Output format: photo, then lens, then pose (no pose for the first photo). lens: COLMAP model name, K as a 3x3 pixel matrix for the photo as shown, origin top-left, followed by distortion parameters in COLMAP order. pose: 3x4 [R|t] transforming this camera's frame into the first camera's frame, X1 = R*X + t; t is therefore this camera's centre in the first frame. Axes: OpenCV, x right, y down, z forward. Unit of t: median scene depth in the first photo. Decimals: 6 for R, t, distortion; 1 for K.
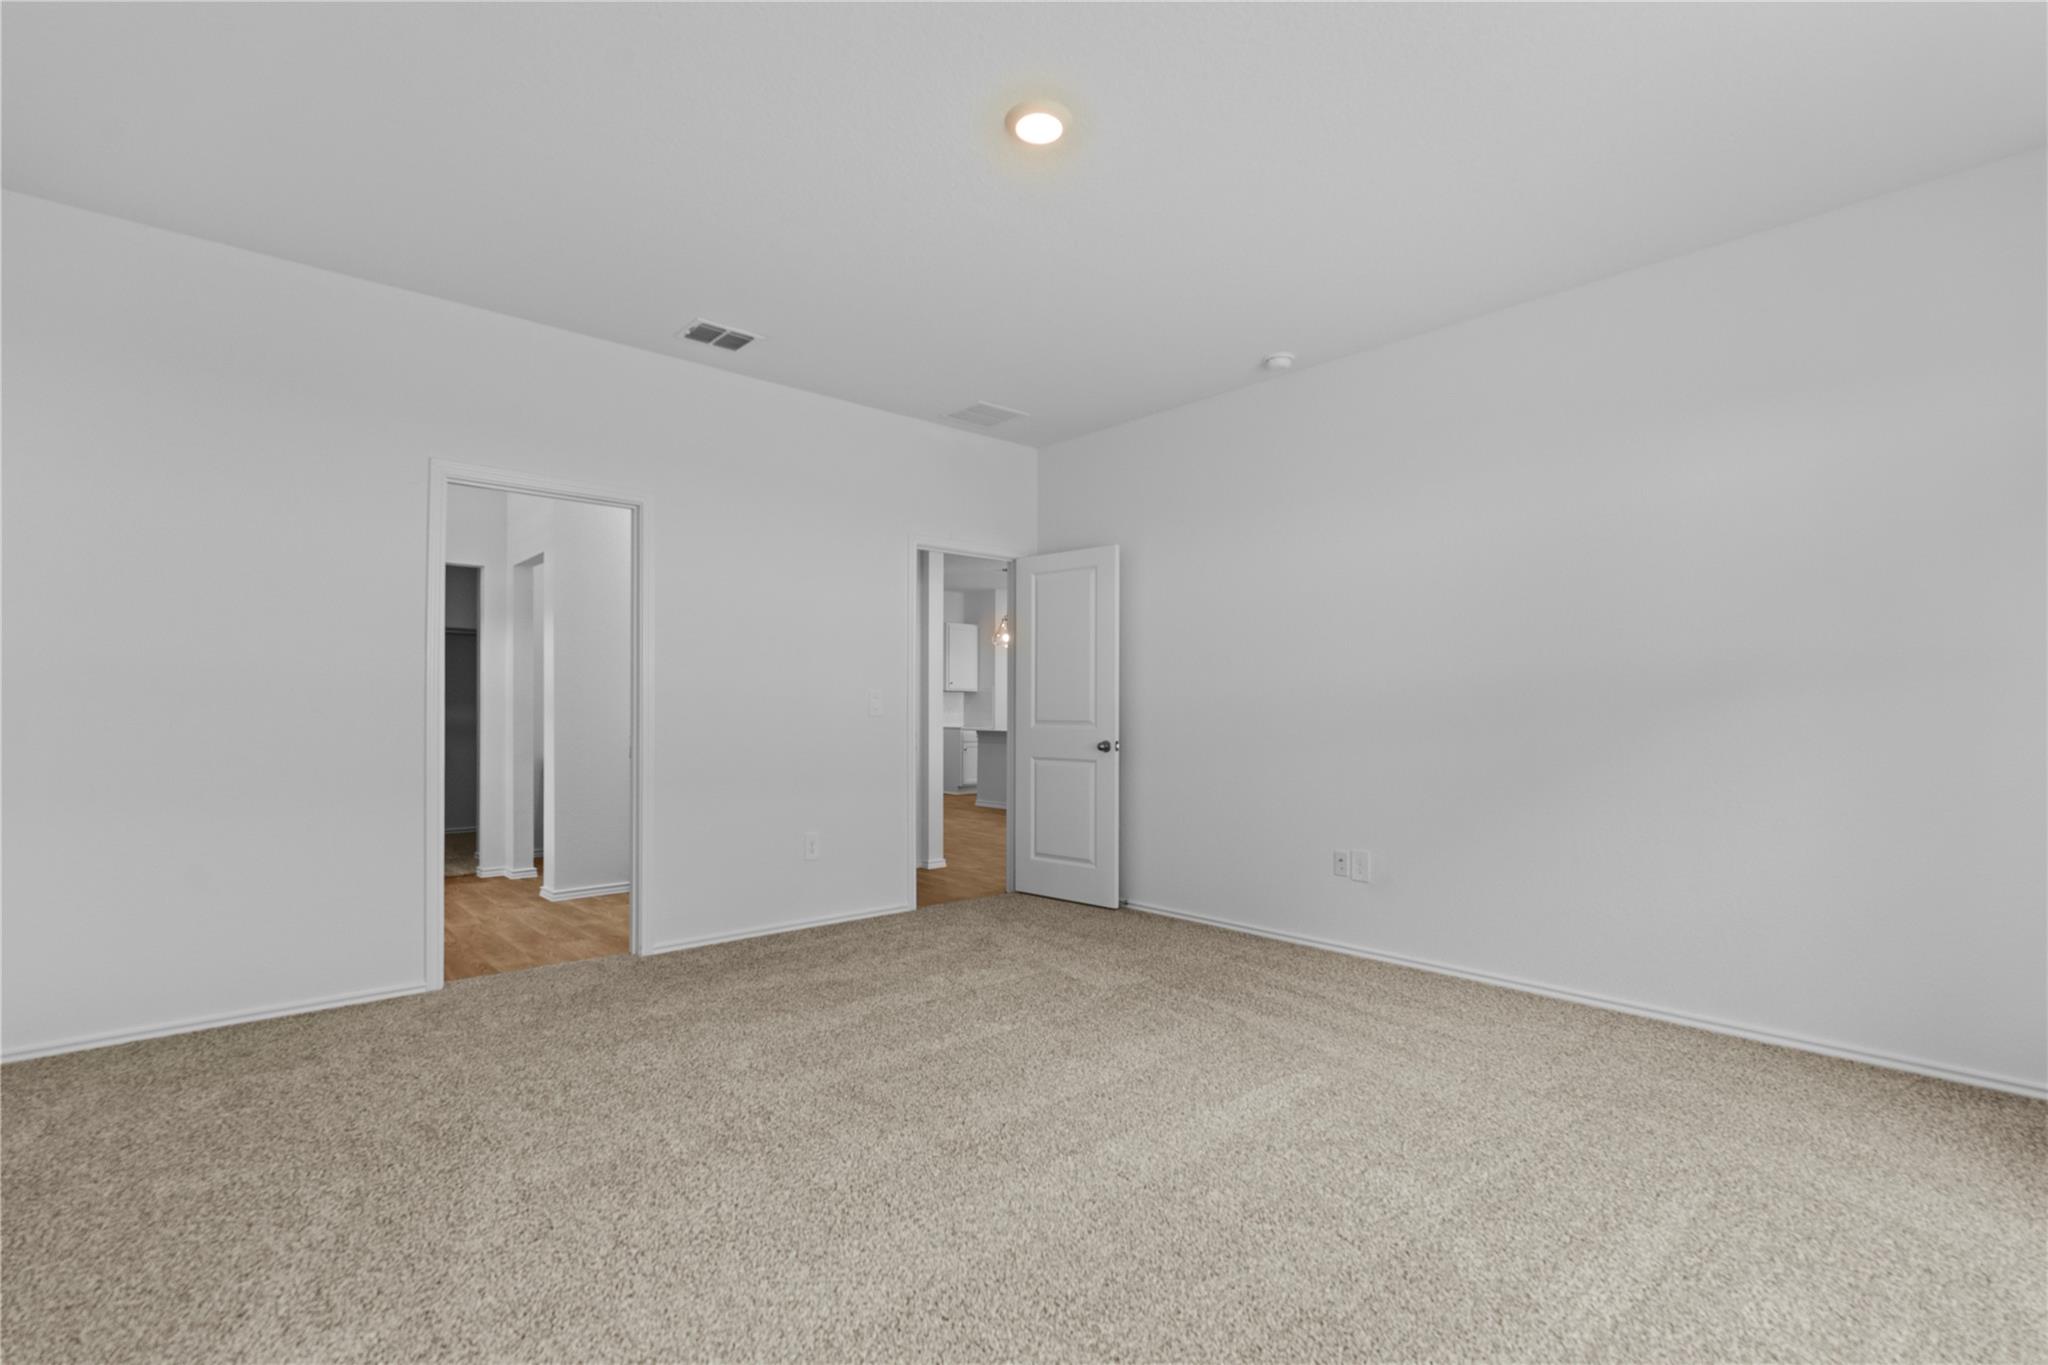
lens RADIAL K [[954.4, 0, 1024.0], [0, 954.4, 682.5], [0, 0, 1]] dist [-0.001002, -0.000099]
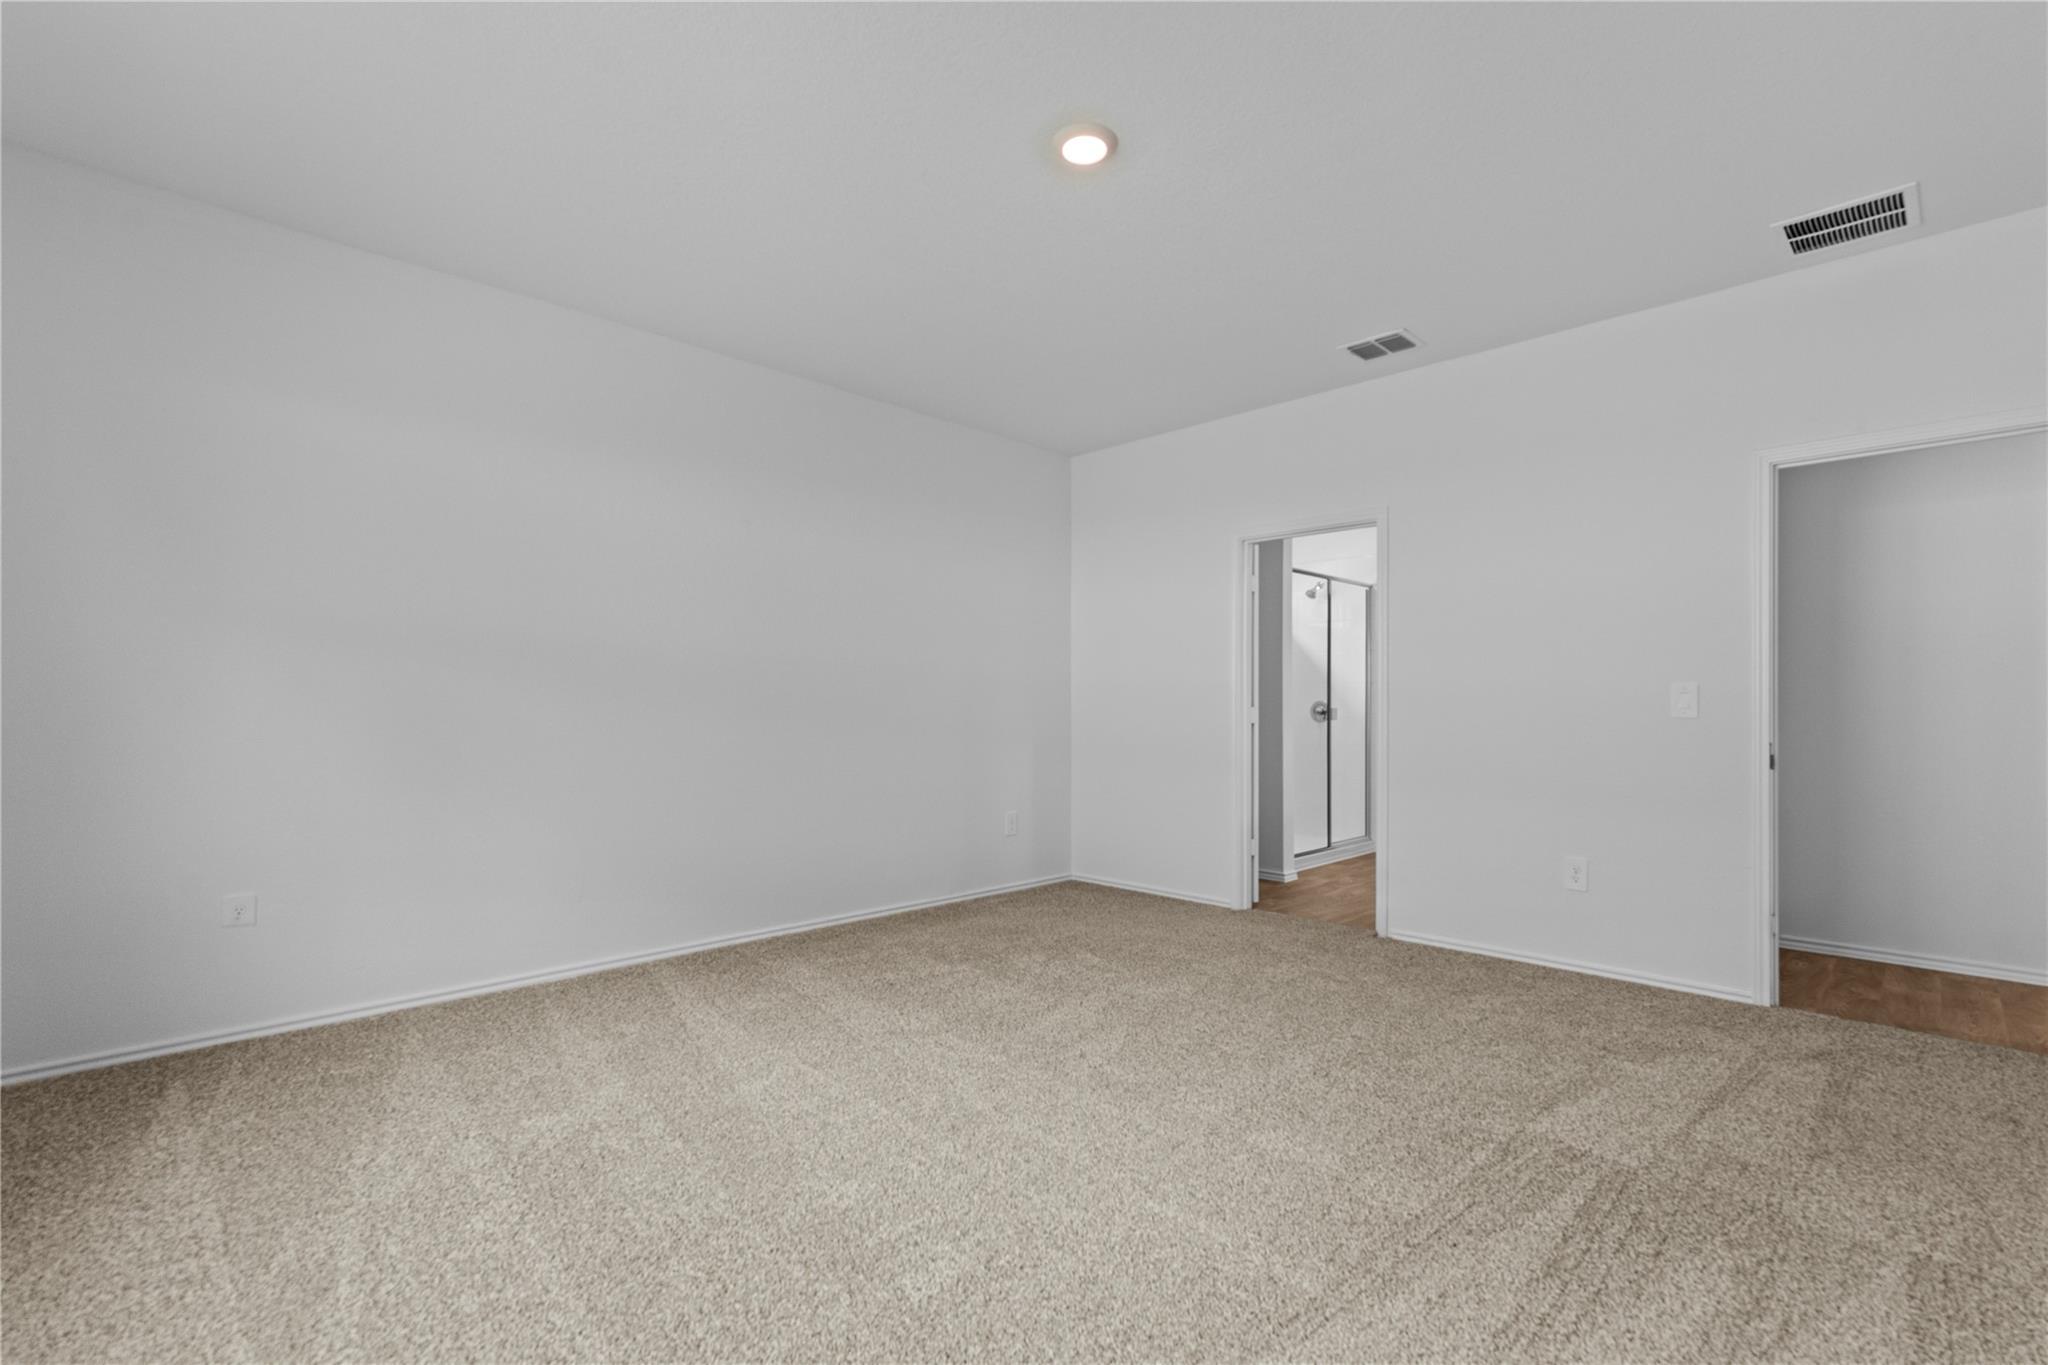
lens RADIAL K [[909.4, 0, 1024.0], [0, 909.4, 682.5], [0, 0, 1]] dist [-0.029972, 0.000110]
pose [[0.050264, -0.023924, -0.998449, 0.617623], [0.018184, 0.999569, -0.023036, 0.016059], [0.998570, -0.016997, 0.050678, 0.551531]]
